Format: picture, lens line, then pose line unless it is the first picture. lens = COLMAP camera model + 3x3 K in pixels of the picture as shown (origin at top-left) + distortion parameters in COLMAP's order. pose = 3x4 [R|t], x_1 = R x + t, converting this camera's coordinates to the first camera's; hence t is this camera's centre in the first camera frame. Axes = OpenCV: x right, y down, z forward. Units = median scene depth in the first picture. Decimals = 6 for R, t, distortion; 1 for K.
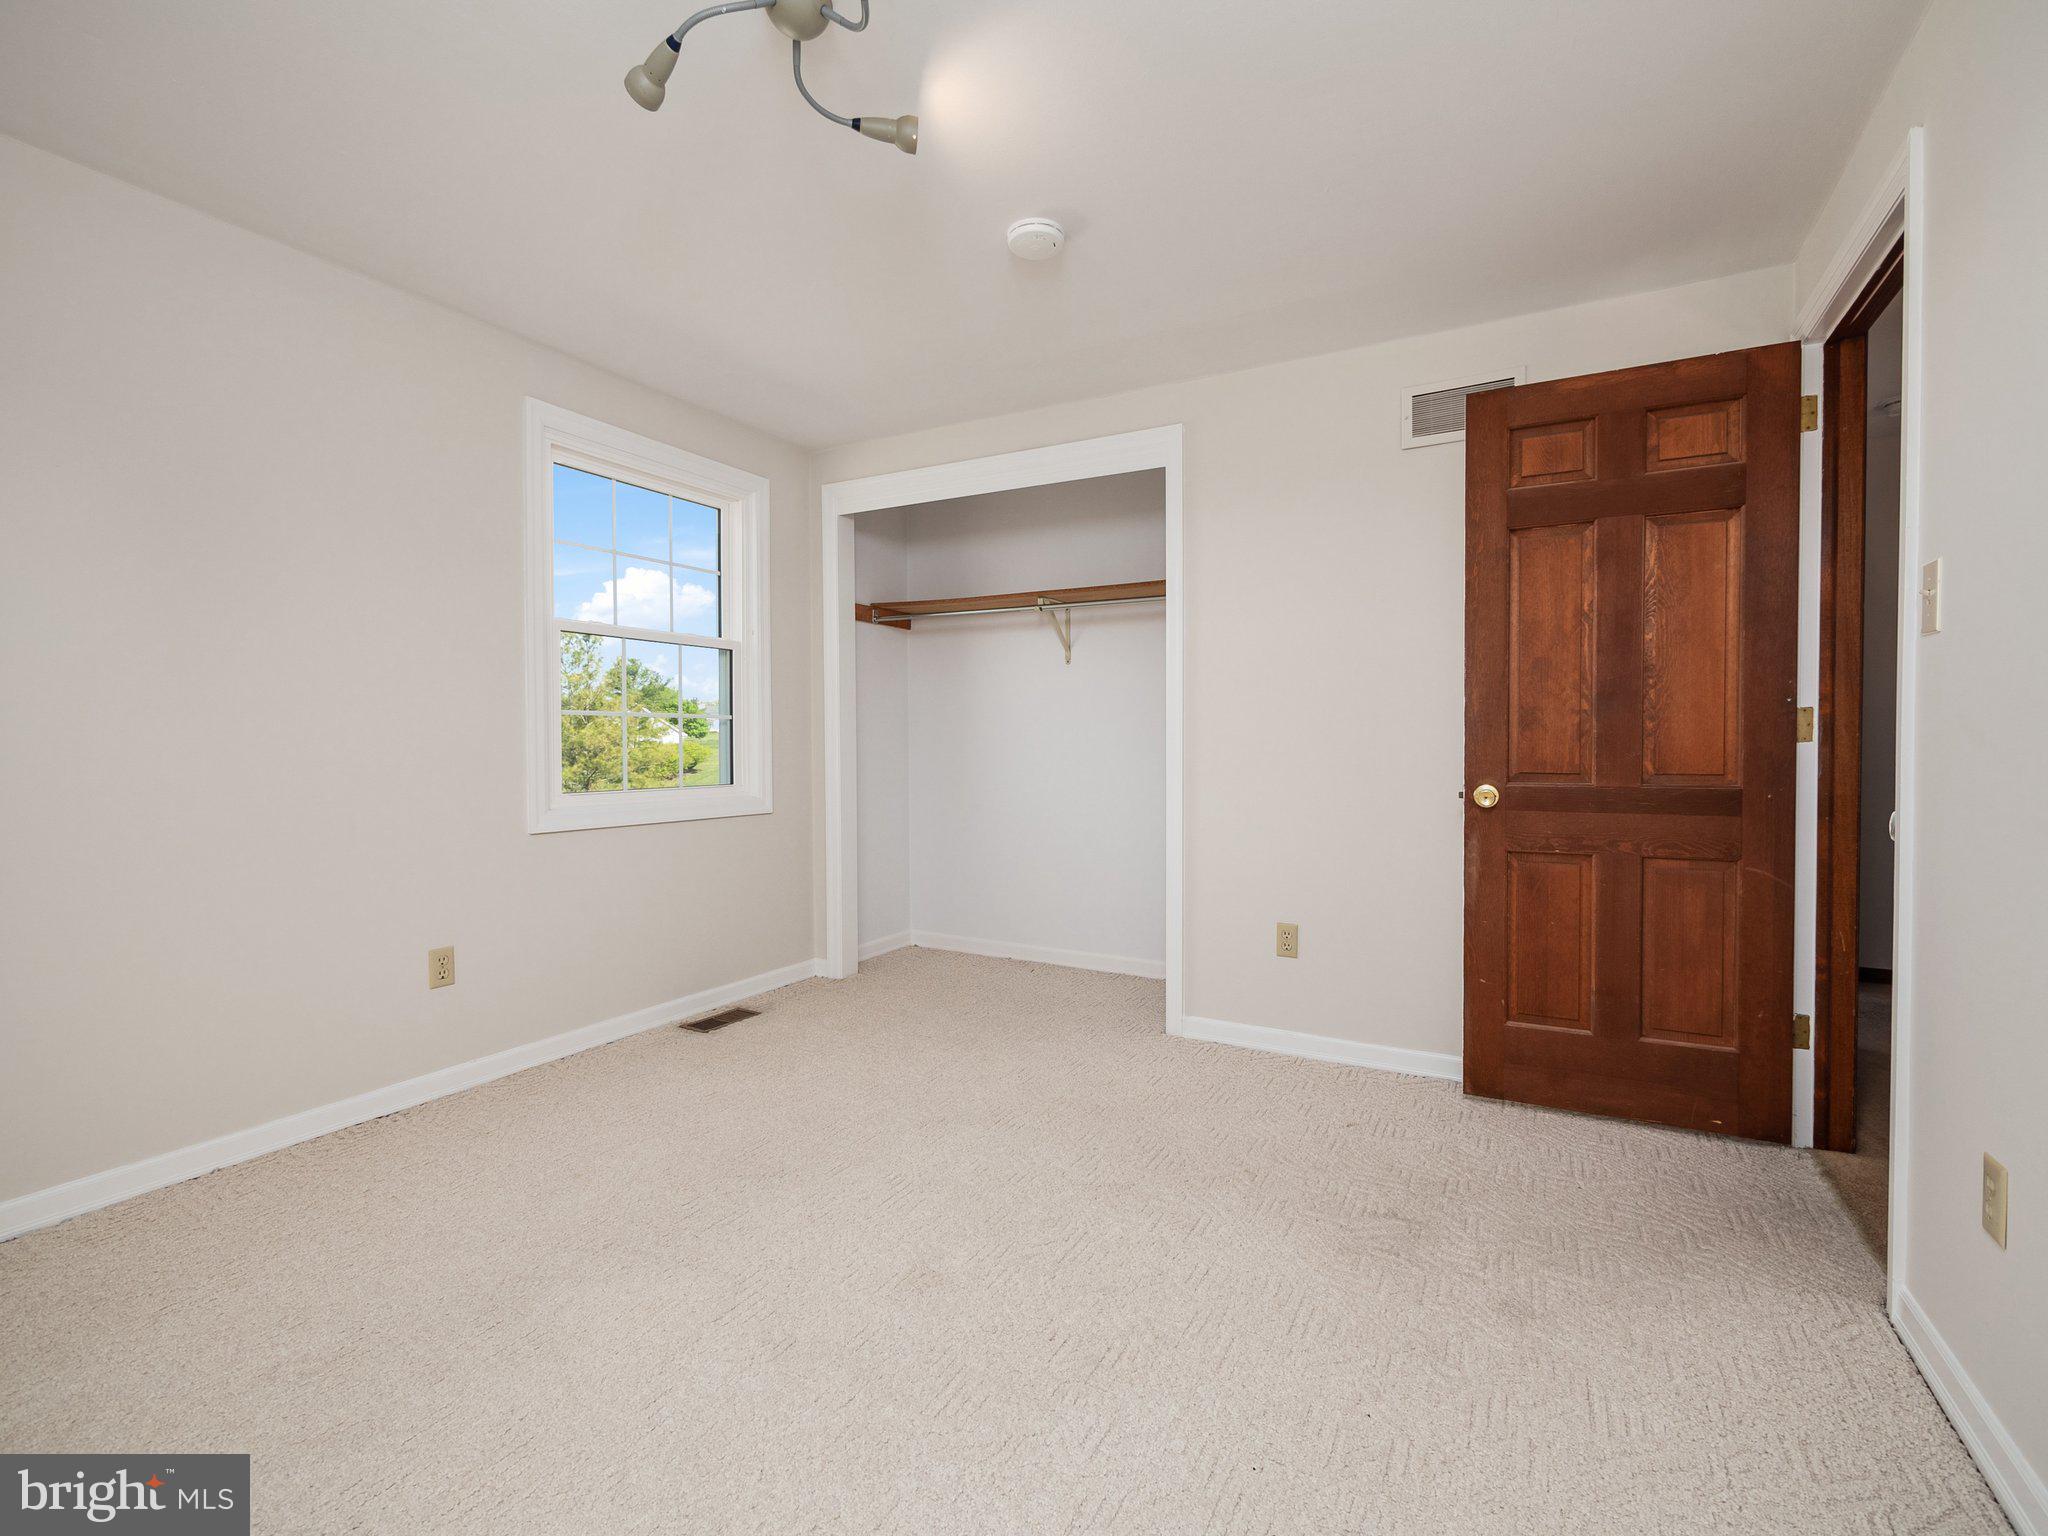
lens RADIAL K [[923.2, 0, 1033.8], [0, 923.2, 759.7], [0, 0, 1]] dist [0.001688, -0.000946]
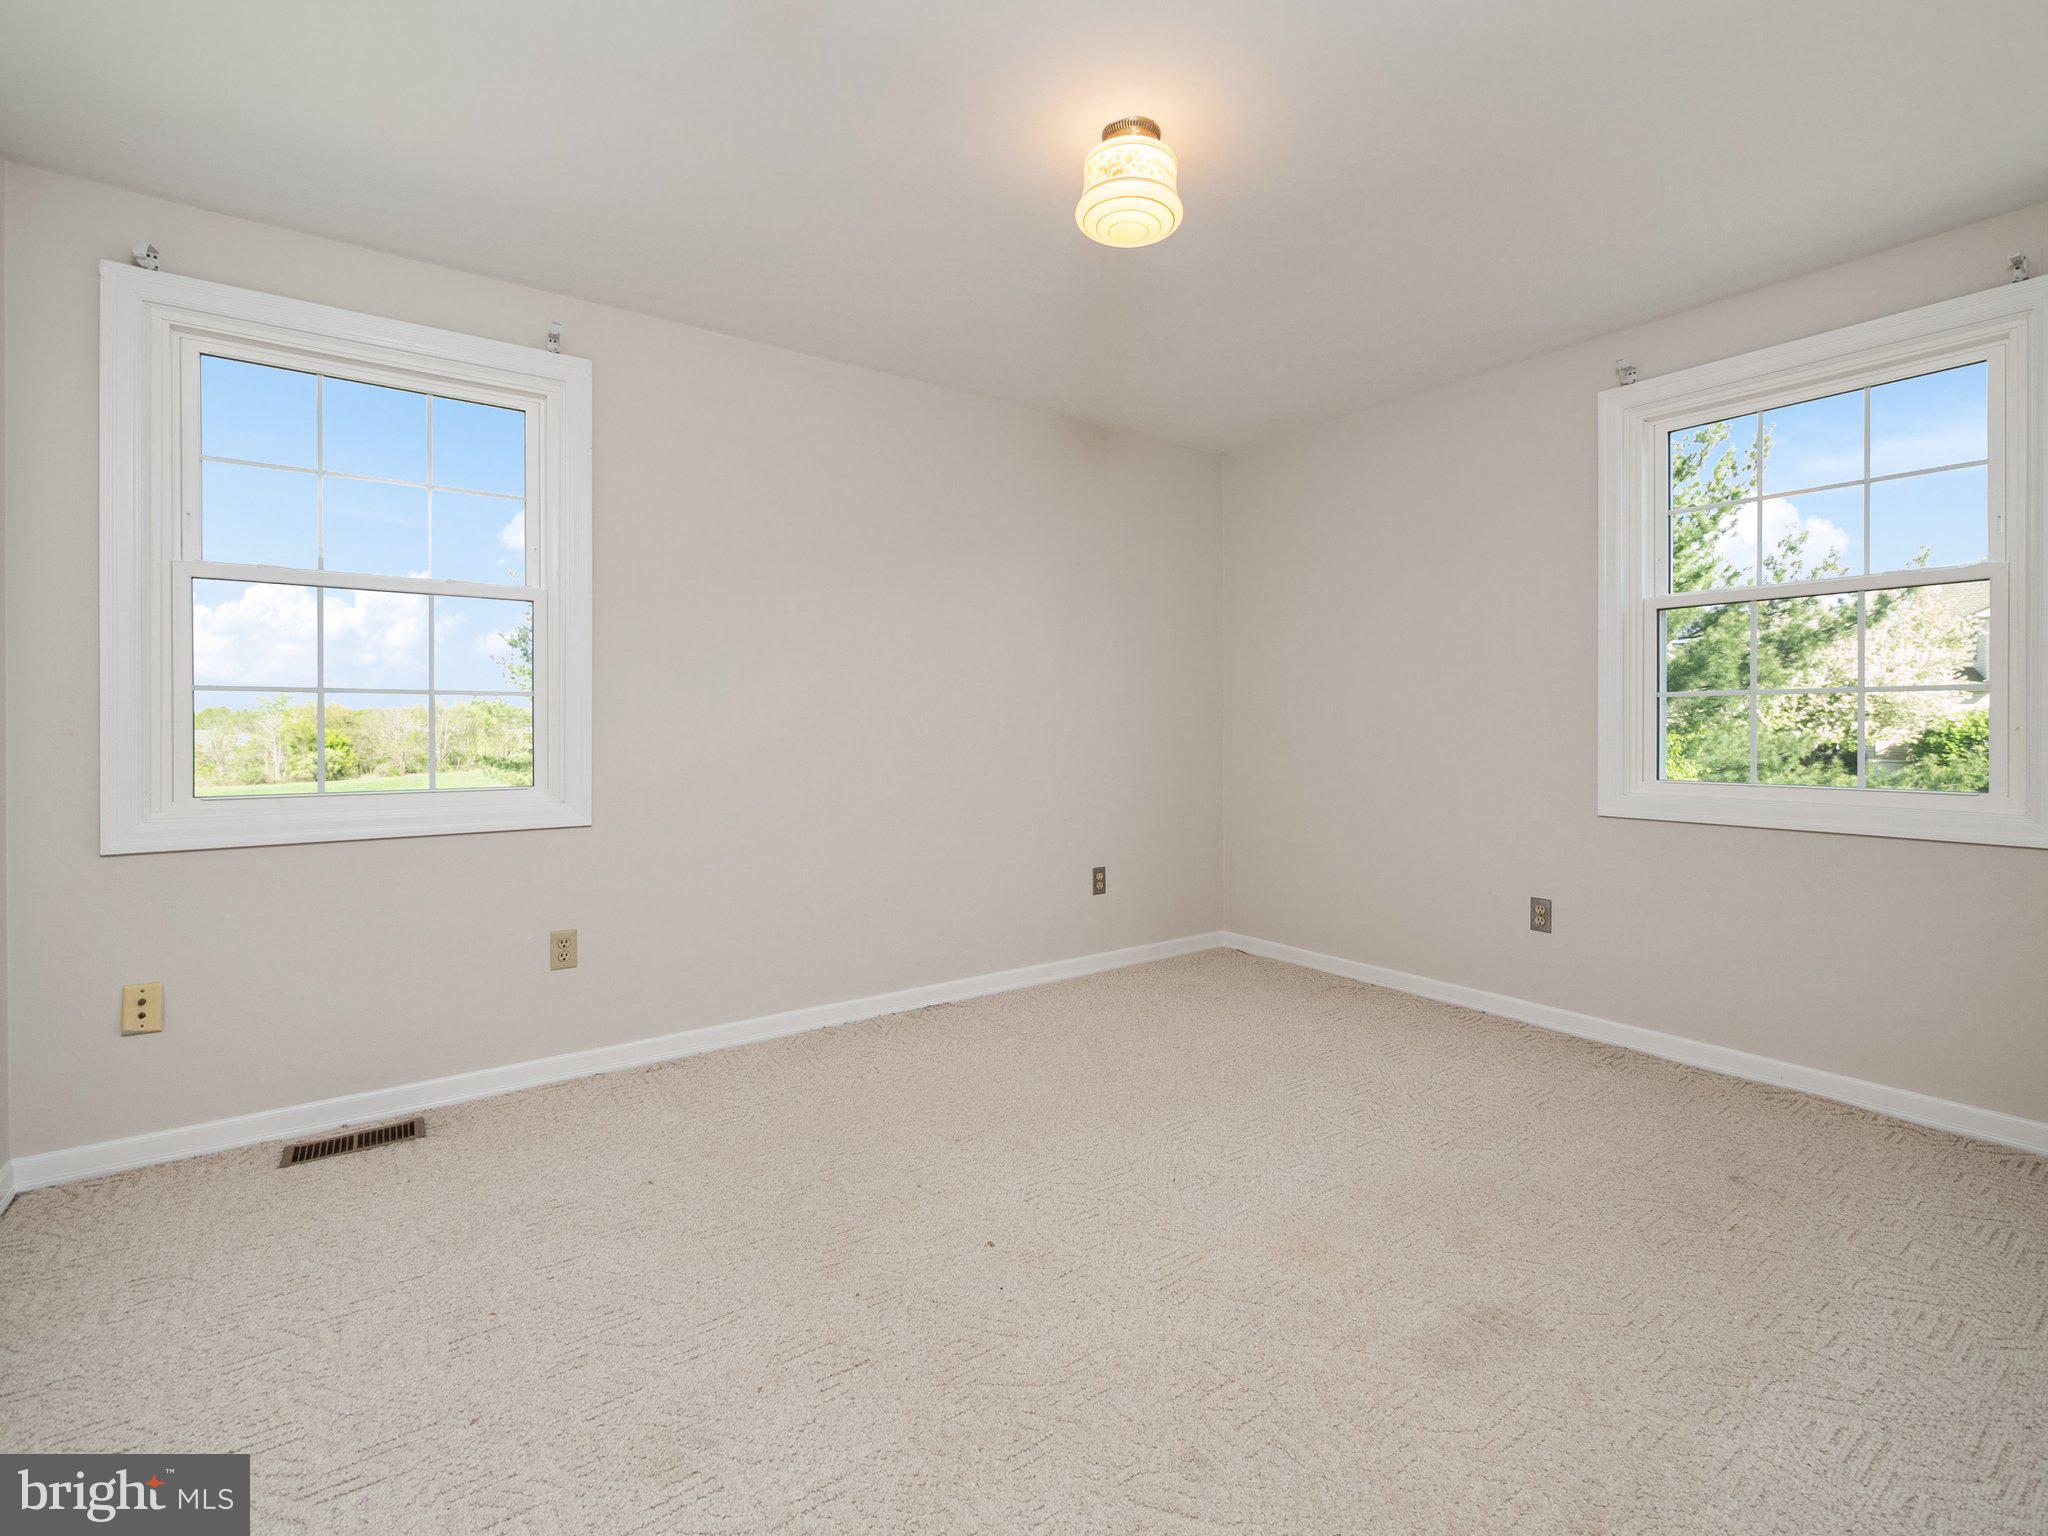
lens RADIAL K [[908.6, 0, 1028.0], [0, 908.6, 719.1], [0, 0, 1]] dist [0.000251, -0.000363]
pose [[0.909388, 0.005136, -0.415916, 0.376480], [-0.012635, 0.999803, -0.015278, -0.024070], [0.415756, 0.019149, 0.909275, 0.578768]]
